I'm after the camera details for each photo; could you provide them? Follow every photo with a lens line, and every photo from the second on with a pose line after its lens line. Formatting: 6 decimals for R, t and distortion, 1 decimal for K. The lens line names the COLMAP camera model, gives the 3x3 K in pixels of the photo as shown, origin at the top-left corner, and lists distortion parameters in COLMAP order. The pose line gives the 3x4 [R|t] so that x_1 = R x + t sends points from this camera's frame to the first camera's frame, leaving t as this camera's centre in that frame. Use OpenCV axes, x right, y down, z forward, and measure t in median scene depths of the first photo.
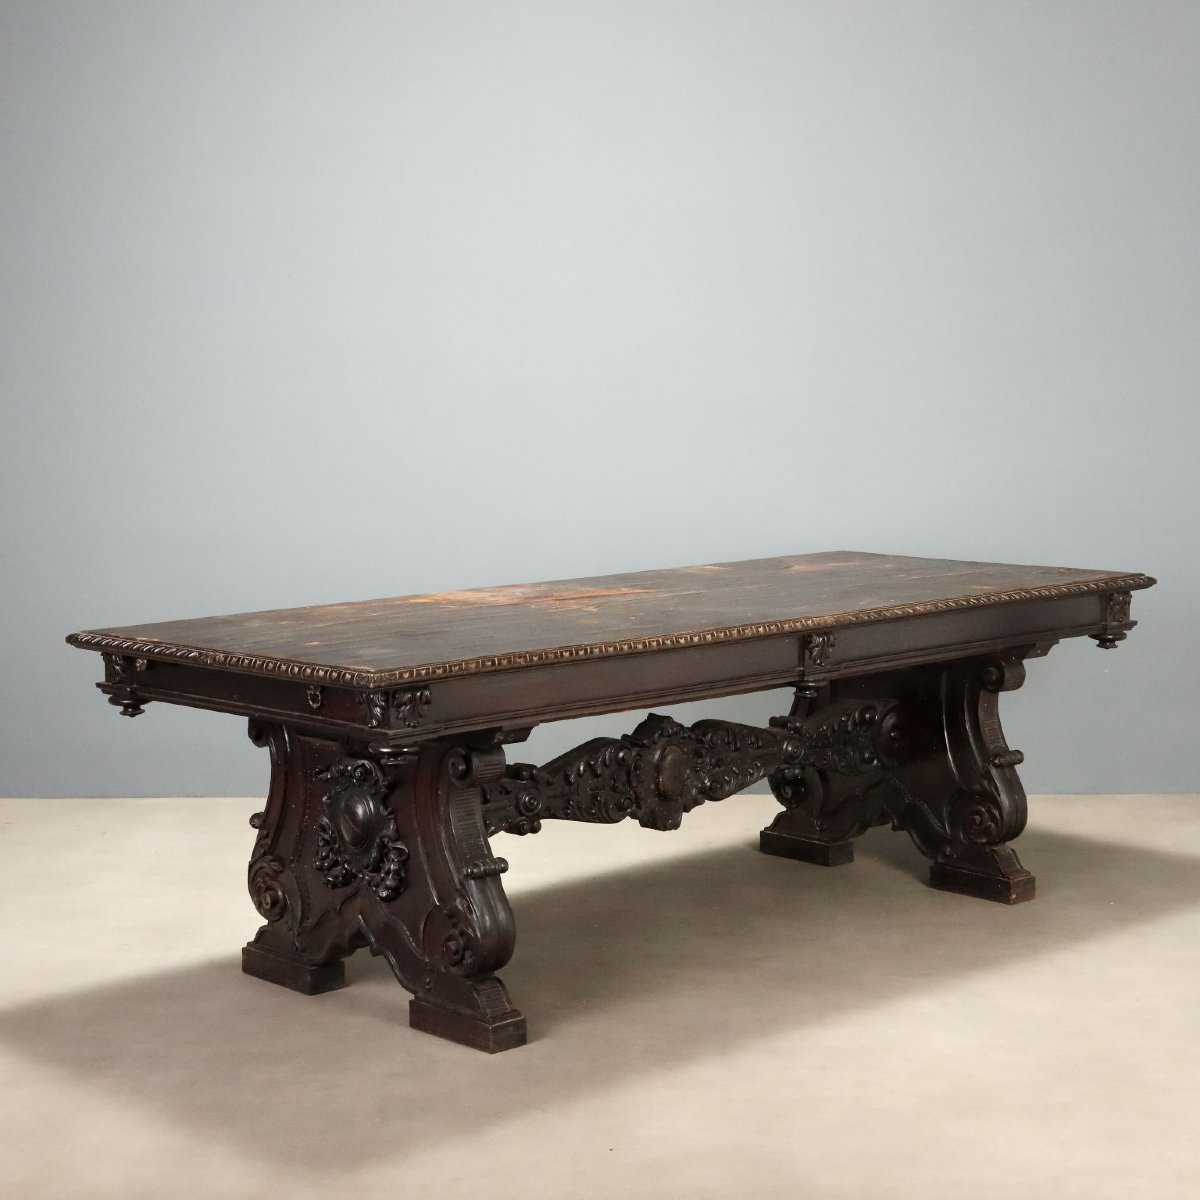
lens RADIAL K [[2187.1, 0, 585.5], [0, 2187.1, 593.7], [0, 0, 1]] dist [-0.028684, 0.000000]
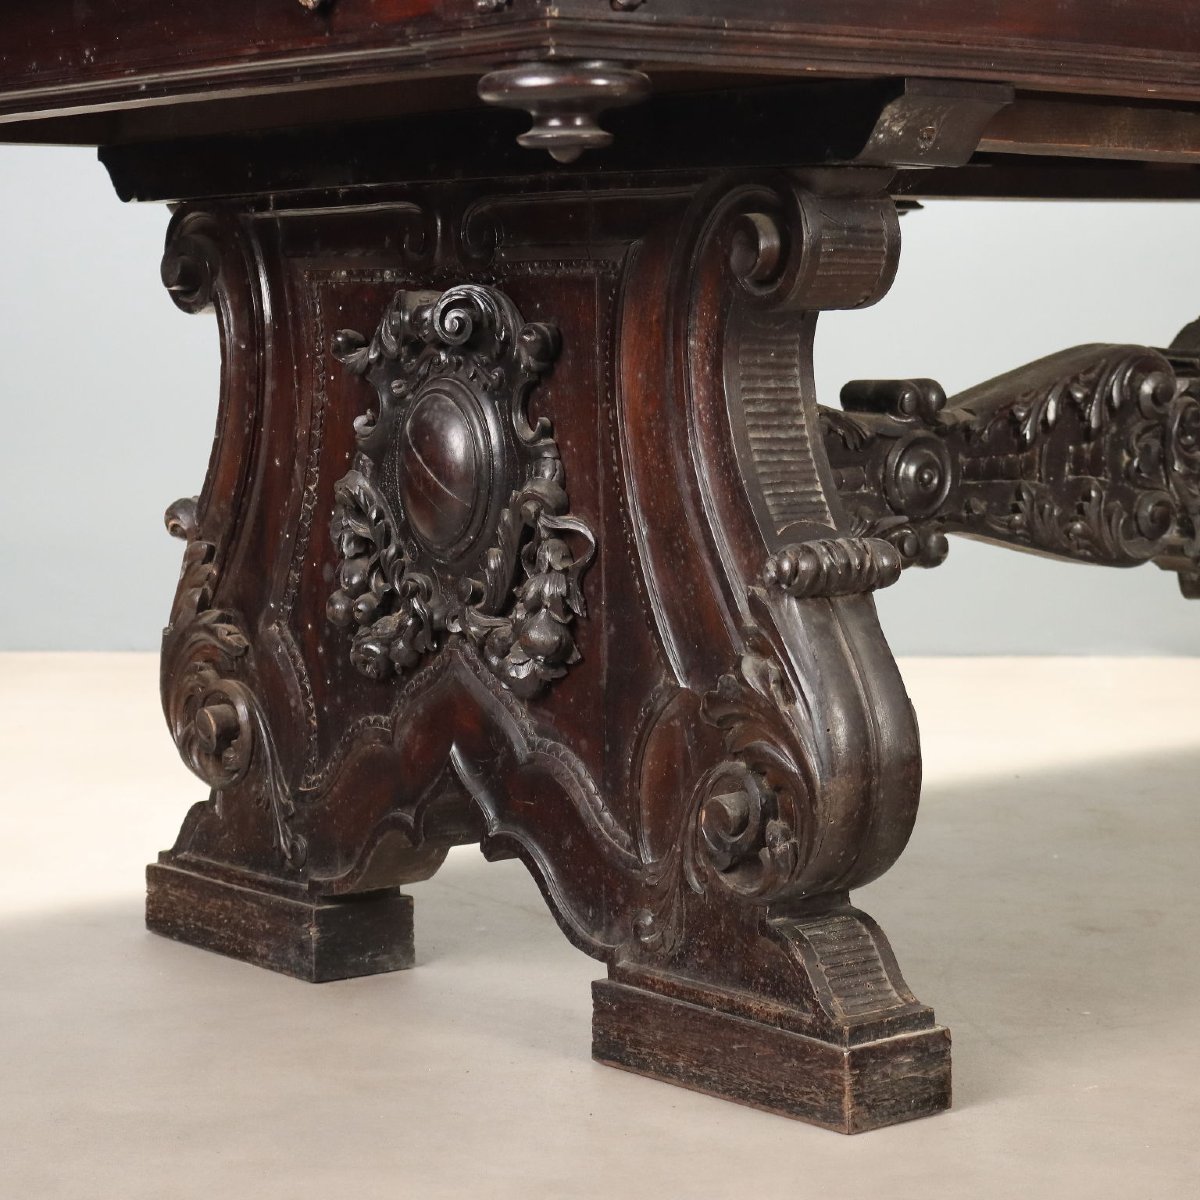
lens RADIAL K [[3086.5, 0, 601.5], [0, 3086.5, 602.3], [0, 0, 1]] dist [0.027058, 0.000000]
pose [[0.997659, 0.011849, -0.067357, -0.044858], [-0.011806, 0.999930, 0.001039, 0.119269], [0.067364, -0.000241, 0.997728, 0.489530]]
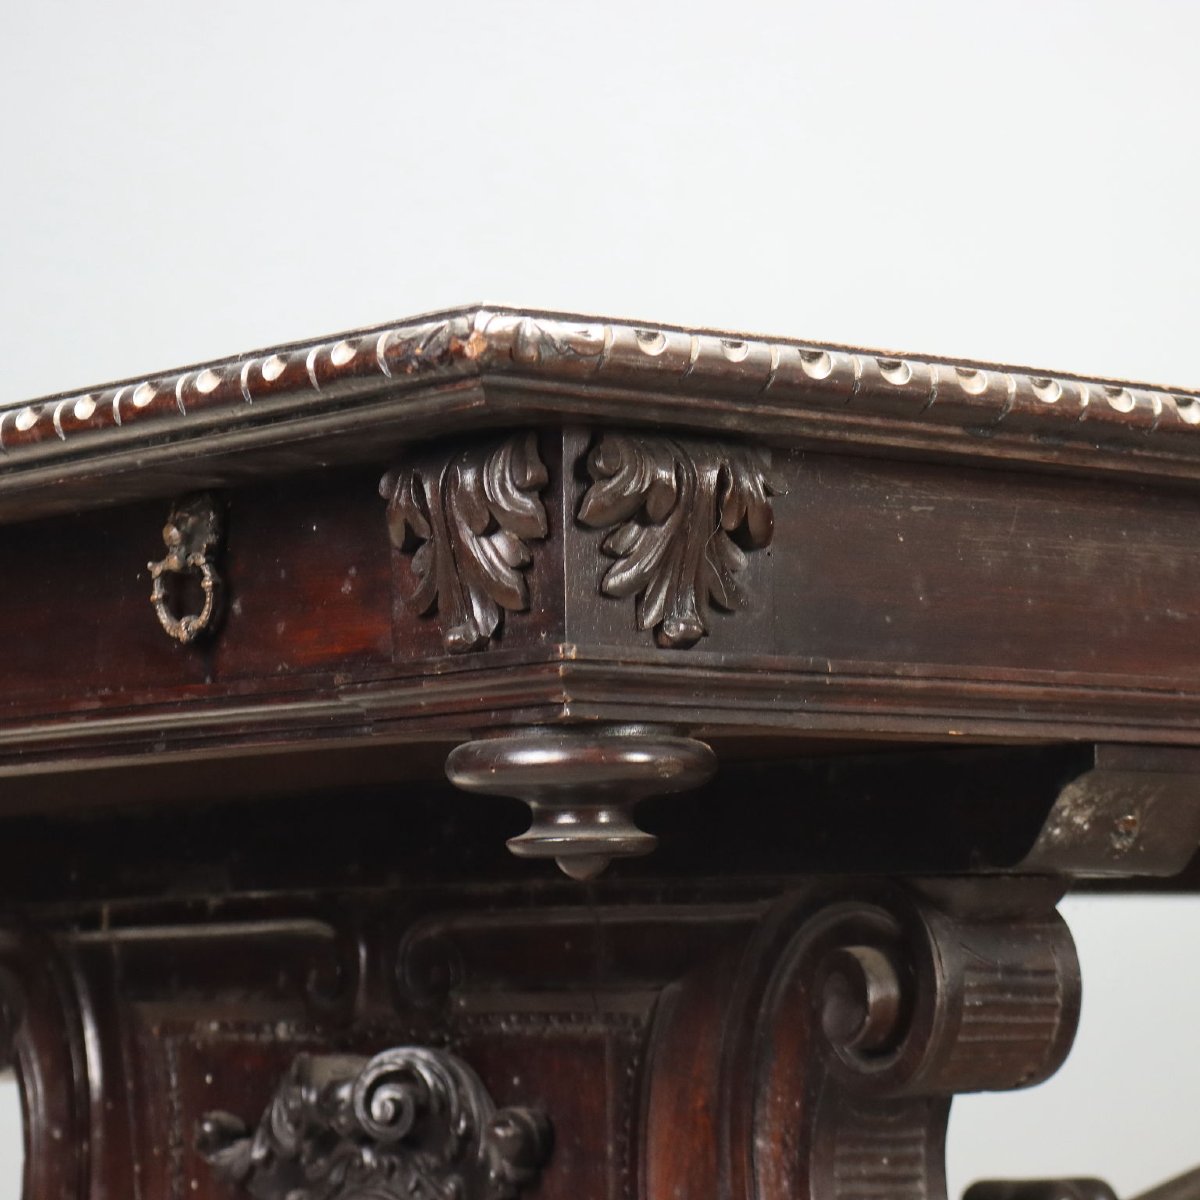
lens RADIAL K [[4269.3, 0, 595.3], [0, 4269.3, 599.0], [0, 0, 1]] dist [0.011875, 0.000000]
pose [[0.998677, -0.002918, -0.051341, -0.056615], [-0.006796, 0.982142, -0.188017, 0.107715], [0.050973, 0.188117, 0.980823, 0.532008]]
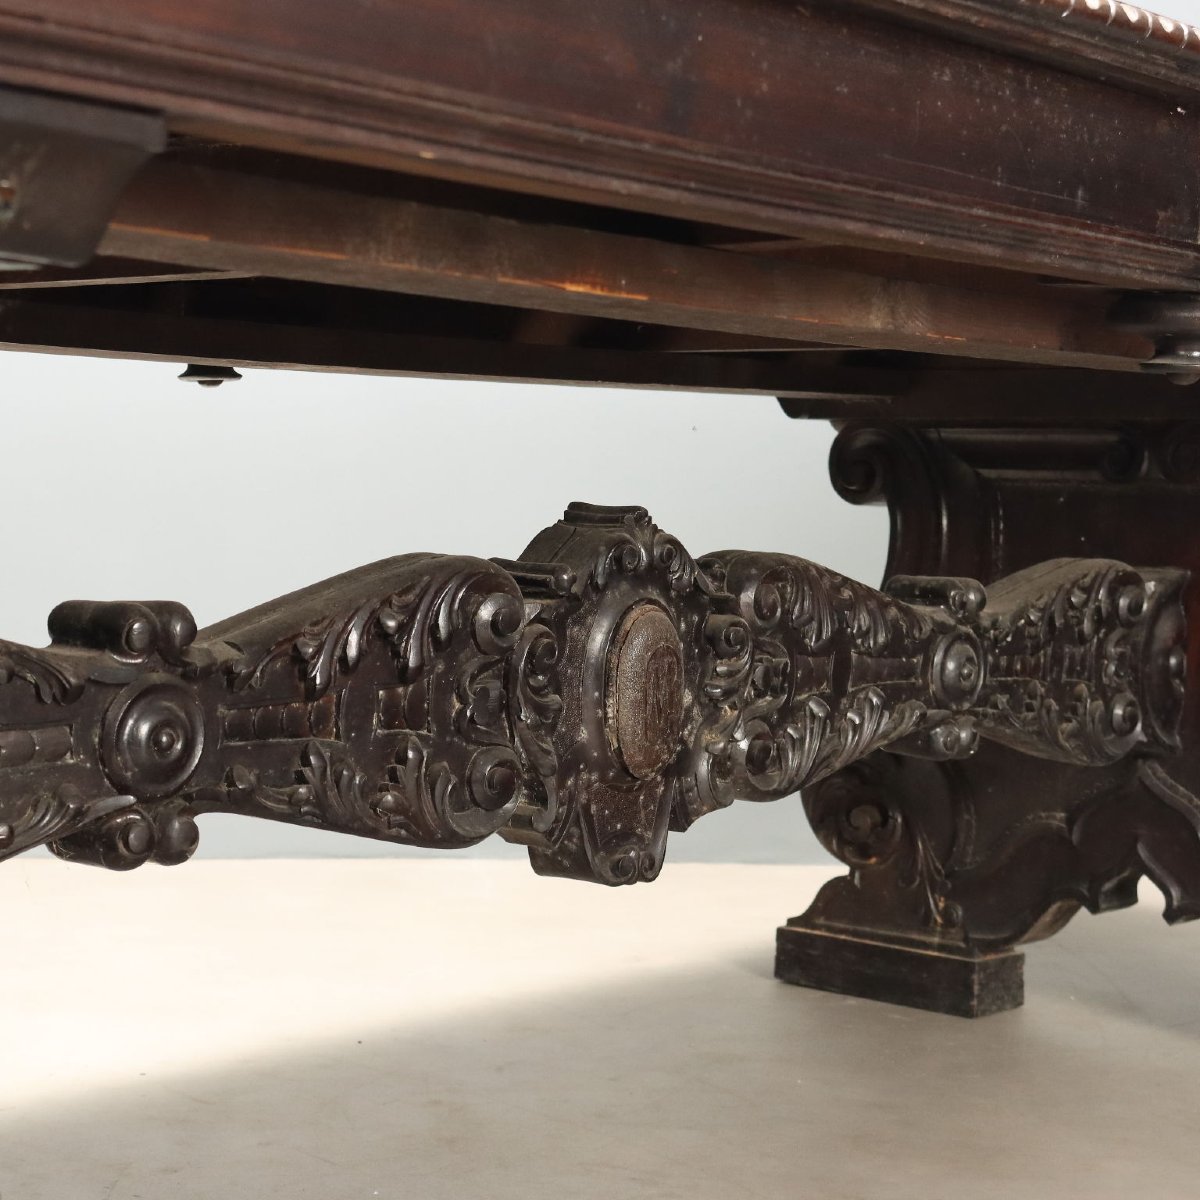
lens RADIAL K [[2492.4, 0, 600.1], [0, 2492.4, 600.5], [0, 0, 1]] dist [-0.023722, 0.000000]
pose [[0.992798, 0.029085, 0.116218, -0.008008], [-0.023256, 0.998417, -0.051203, 0.094837], [-0.117524, 0.048131, 0.991903, 0.715101]]
